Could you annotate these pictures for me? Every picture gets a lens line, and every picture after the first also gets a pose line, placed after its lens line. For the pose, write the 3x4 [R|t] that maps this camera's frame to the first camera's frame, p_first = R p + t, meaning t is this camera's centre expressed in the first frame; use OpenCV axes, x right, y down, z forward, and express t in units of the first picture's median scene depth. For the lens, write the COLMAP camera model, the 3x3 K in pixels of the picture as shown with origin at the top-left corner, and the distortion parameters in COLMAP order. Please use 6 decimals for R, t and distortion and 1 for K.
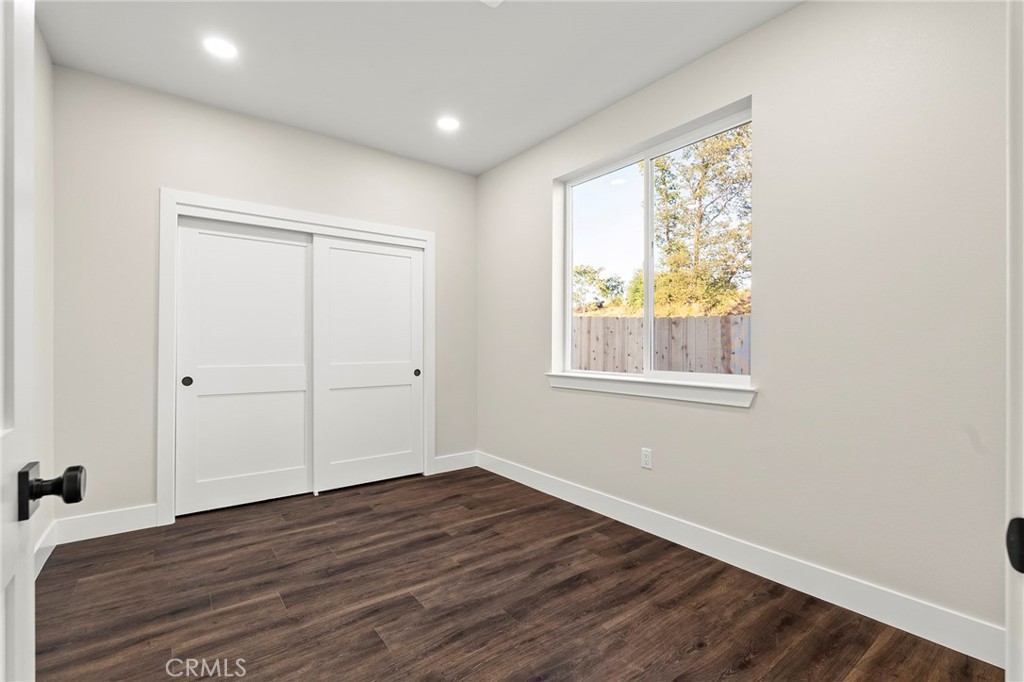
lens RADIAL K [[461.9, 0, 512.0], [0, 461.9, 341.0], [0, 0, 1]] dist [-0.001310, 0.000128]
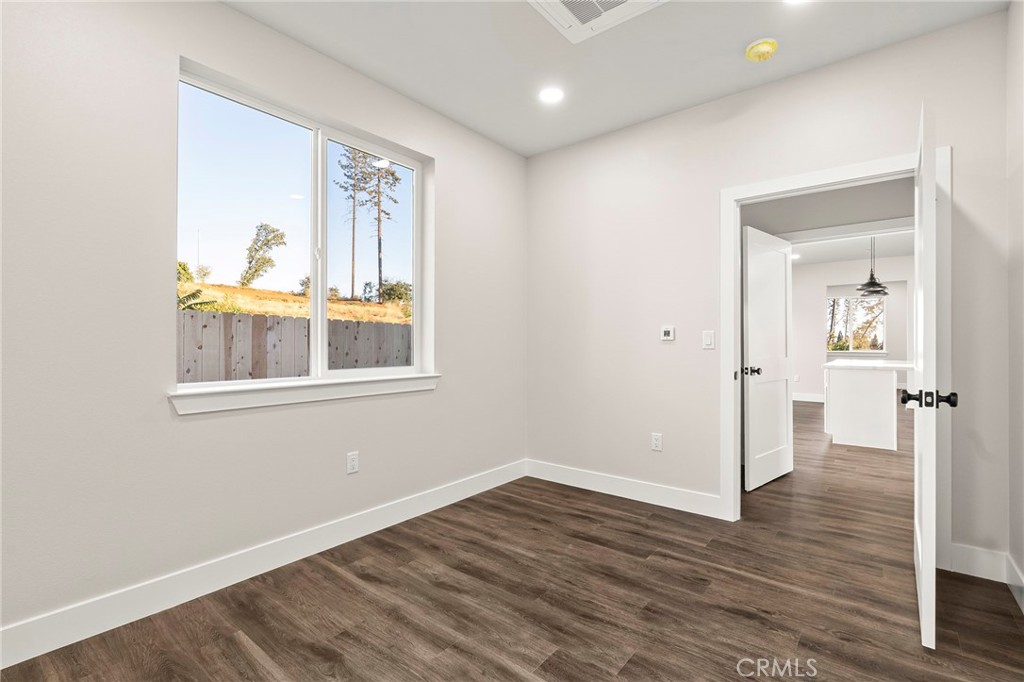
lens RADIAL K [[461.9, 0, 512.0], [0, 461.9, 341.0], [0, 0, 1]] dist [-0.001310, 0.000128]
pose [[-0.239056, 0.002401, 0.971003, -0.852339], [-0.007590, 0.999962, -0.004341, 0.007011], [-0.970976, -0.008408, -0.239029, 1.097907]]
